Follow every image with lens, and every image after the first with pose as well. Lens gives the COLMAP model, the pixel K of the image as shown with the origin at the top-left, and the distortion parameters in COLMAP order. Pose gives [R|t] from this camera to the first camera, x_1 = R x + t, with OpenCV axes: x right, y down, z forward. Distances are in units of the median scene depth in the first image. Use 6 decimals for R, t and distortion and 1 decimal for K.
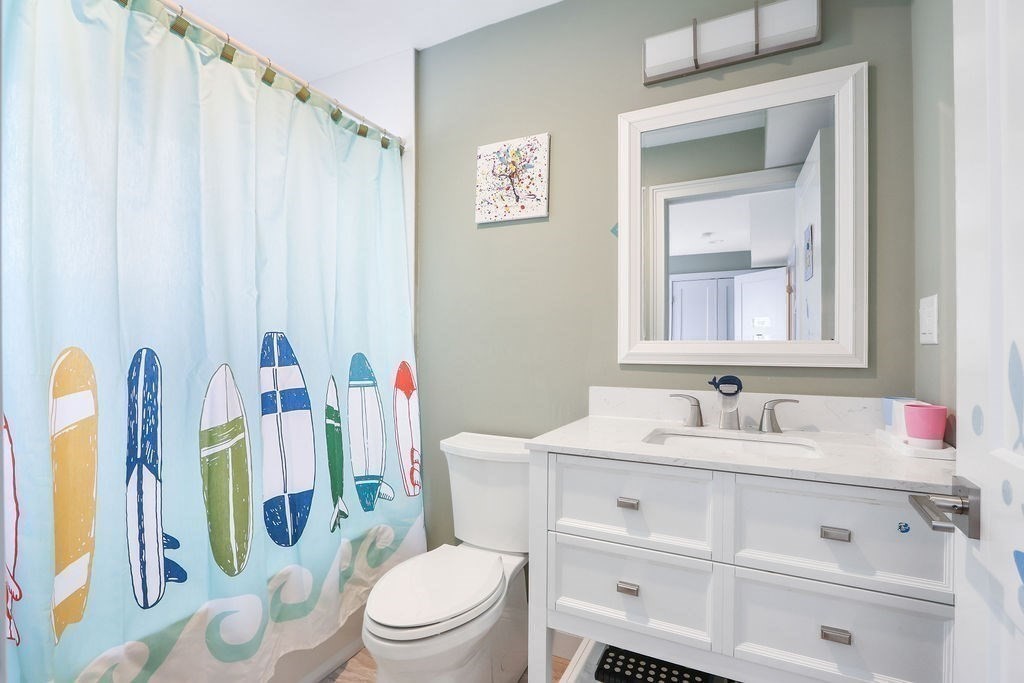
lens RADIAL K [[472.9, 0, 511.2], [0, 472.9, 347.6], [0, 0, 1]] dist [-0.023527, 0.000038]
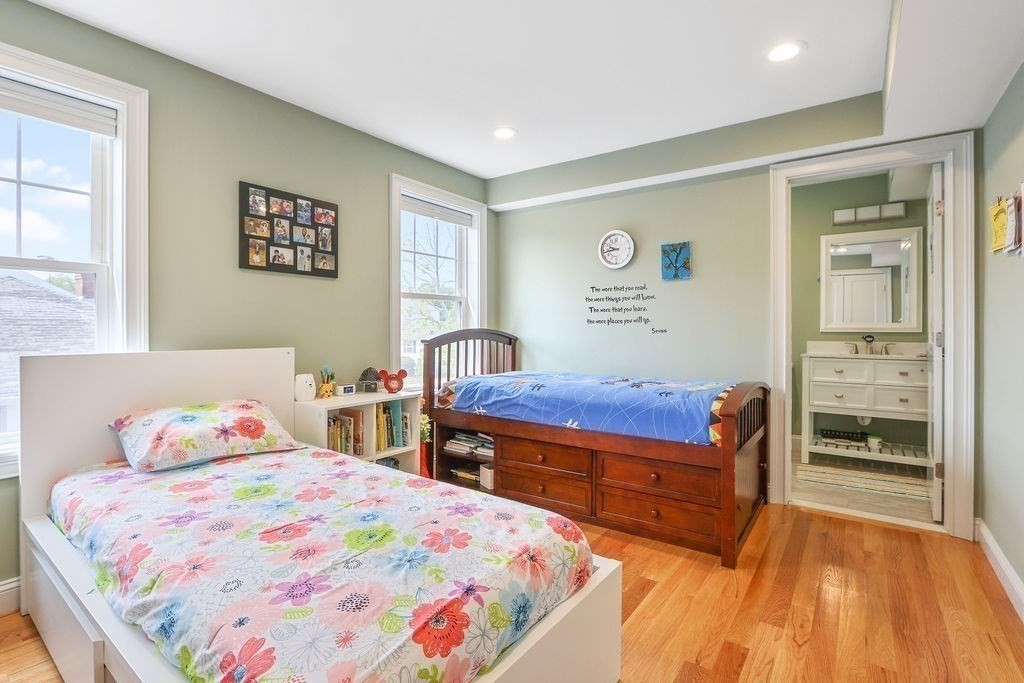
lens RADIAL K [[472.9, 0, 512.1], [0, 472.9, 322.1], [0, 0, 1]] dist [-0.023527, 0.000038]
pose [[0.982112, 0.002252, -0.188285, -1.106893], [-0.005051, 0.999884, -0.014386, 0.030281], [0.188230, 0.015079, 0.982009, -2.135215]]
